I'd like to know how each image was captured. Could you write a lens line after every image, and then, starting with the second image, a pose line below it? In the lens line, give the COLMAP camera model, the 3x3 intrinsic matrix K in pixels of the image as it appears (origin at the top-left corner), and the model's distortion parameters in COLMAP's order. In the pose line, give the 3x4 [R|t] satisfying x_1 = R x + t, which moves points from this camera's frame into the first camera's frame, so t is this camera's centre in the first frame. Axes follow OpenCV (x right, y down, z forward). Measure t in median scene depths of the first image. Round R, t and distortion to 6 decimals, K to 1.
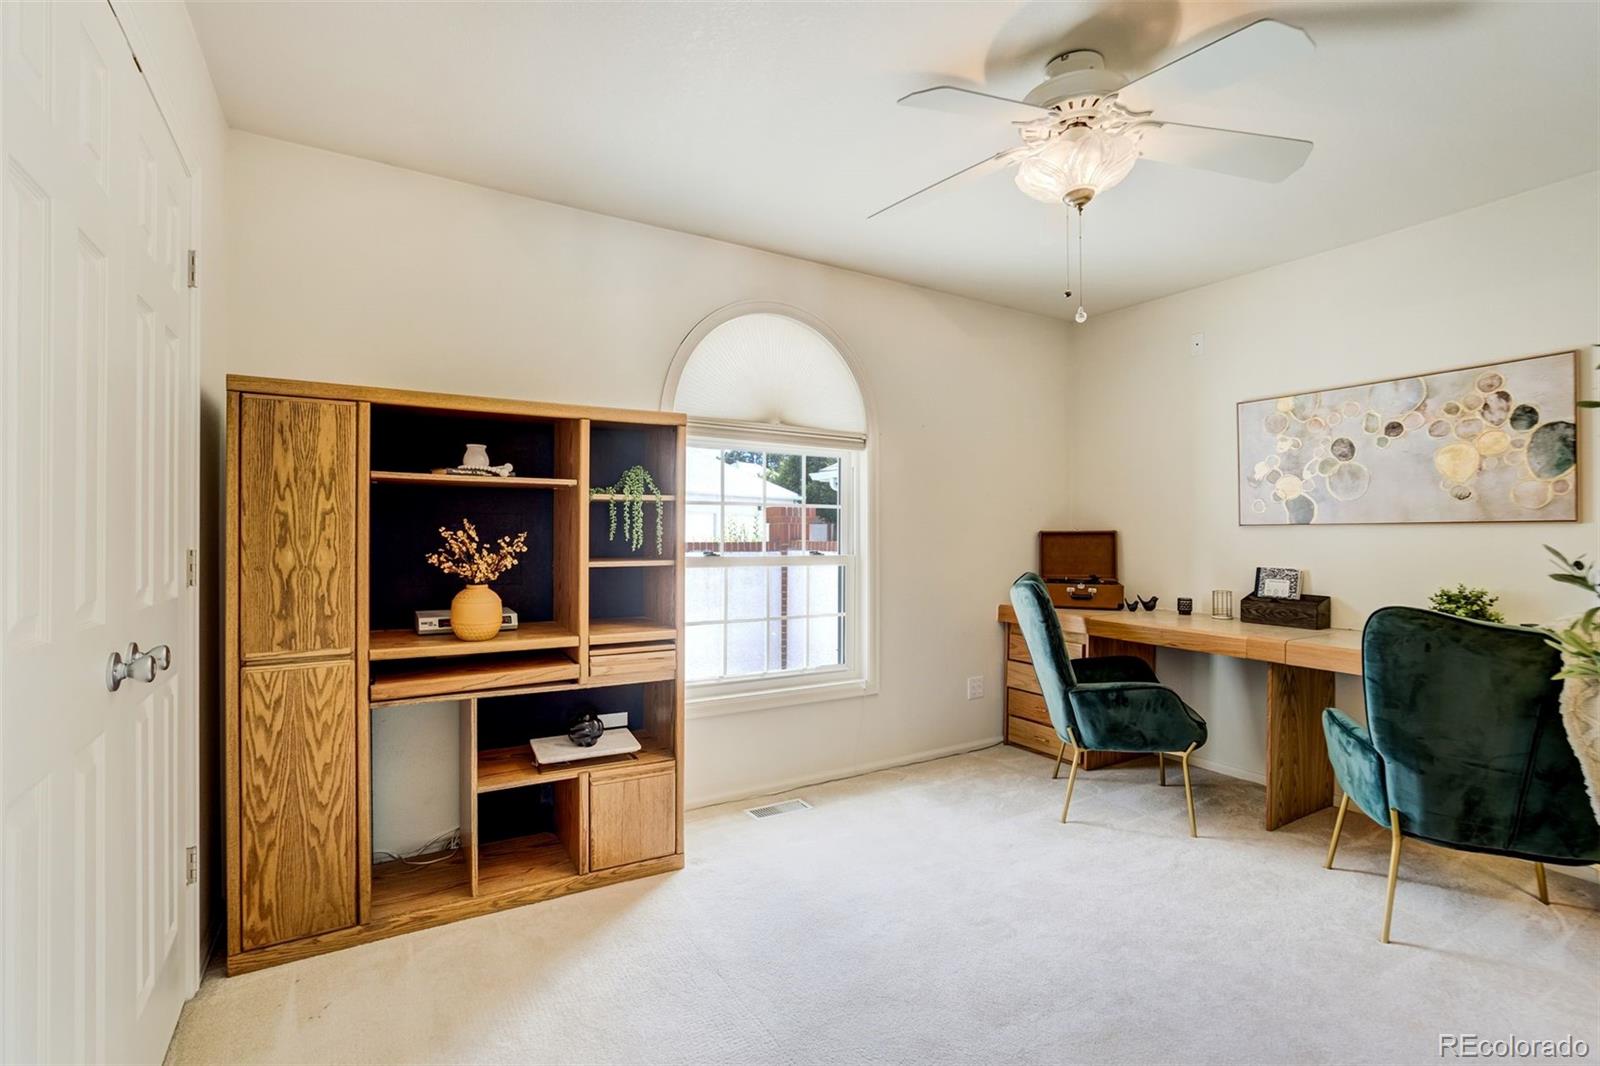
lens RADIAL K [[752.0, 0, 812.9], [0, 752.0, 521.6], [0, 0, 1]] dist [-0.050451, 0.020288]
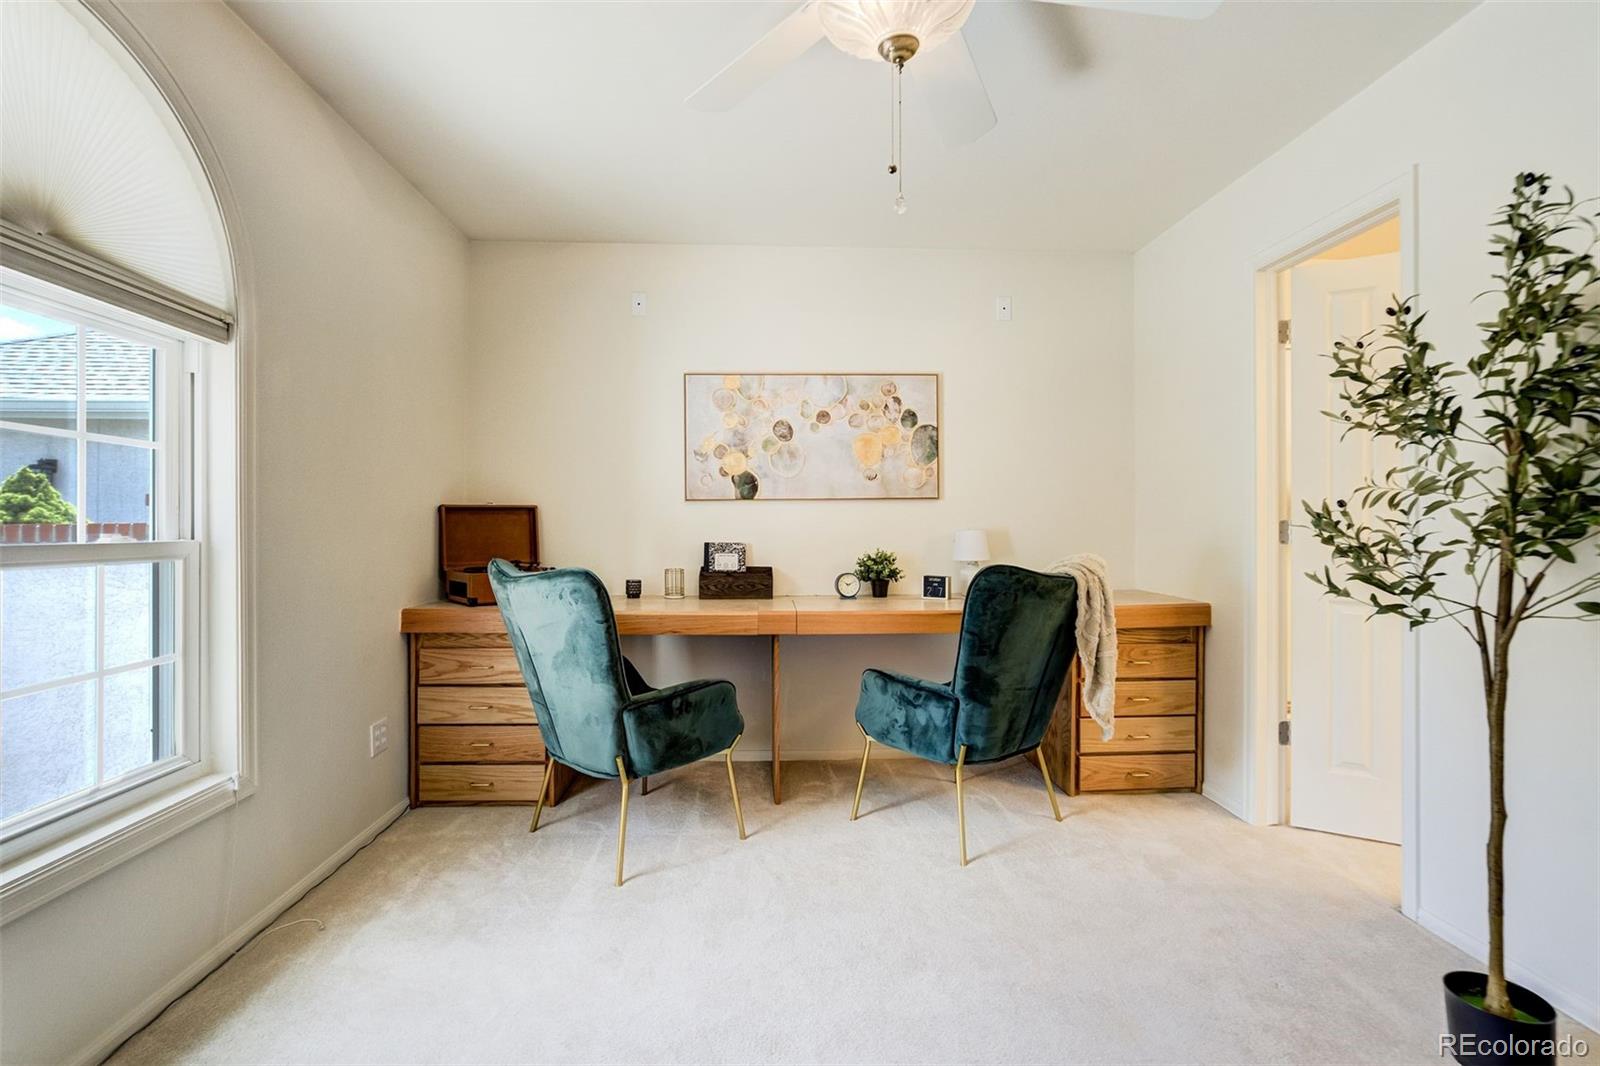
lens RADIAL K [[721.8, 0, 800.8], [0, 721.8, 505.2], [0, 0, 1]] dist [-0.064915, 0.016845]
pose [[0.460403, 0.018853, 0.887510, -0.207549], [-0.009395, 0.999822, -0.016365, 0.028393], [-0.887660, -0.000804, 0.460498, 0.475427]]
